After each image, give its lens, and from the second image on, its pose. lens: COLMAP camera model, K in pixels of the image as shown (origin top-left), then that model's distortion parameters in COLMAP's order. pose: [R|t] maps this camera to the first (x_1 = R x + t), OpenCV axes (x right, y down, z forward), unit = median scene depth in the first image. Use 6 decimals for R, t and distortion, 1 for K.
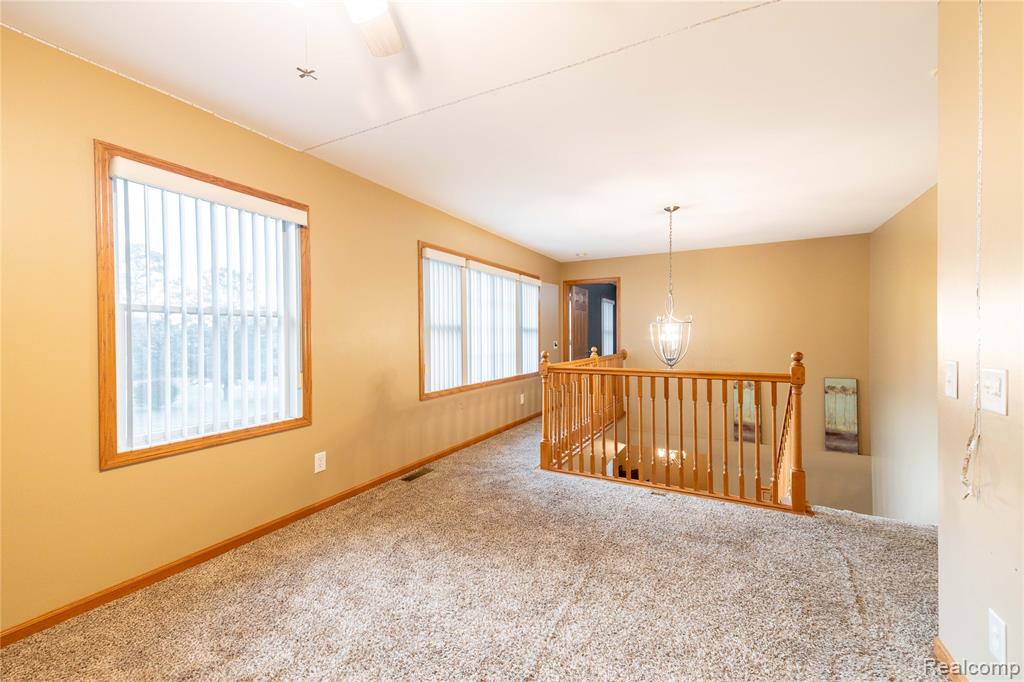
lens RADIAL K [[417.3, 0, 509.4], [0, 417.3, 339.4], [0, 0, 1]] dist [0.026120, -0.003195]
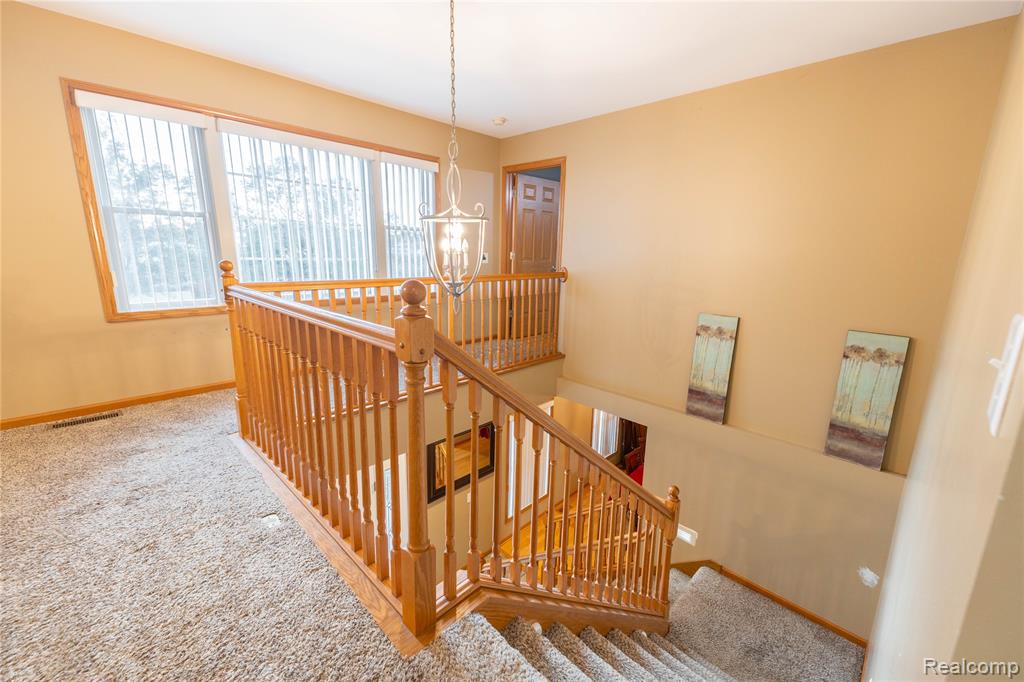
lens RADIAL K [[417.3, 0, 513.3], [0, 417.3, 340.4], [0, 0, 1]] dist [0.026120, -0.003195]
pose [[0.957978, 0.085078, -0.273935, 0.493592], [-0.027916, 0.978121, 0.206156, 0.002682], [0.285481, -0.189846, 0.939393, 0.368303]]
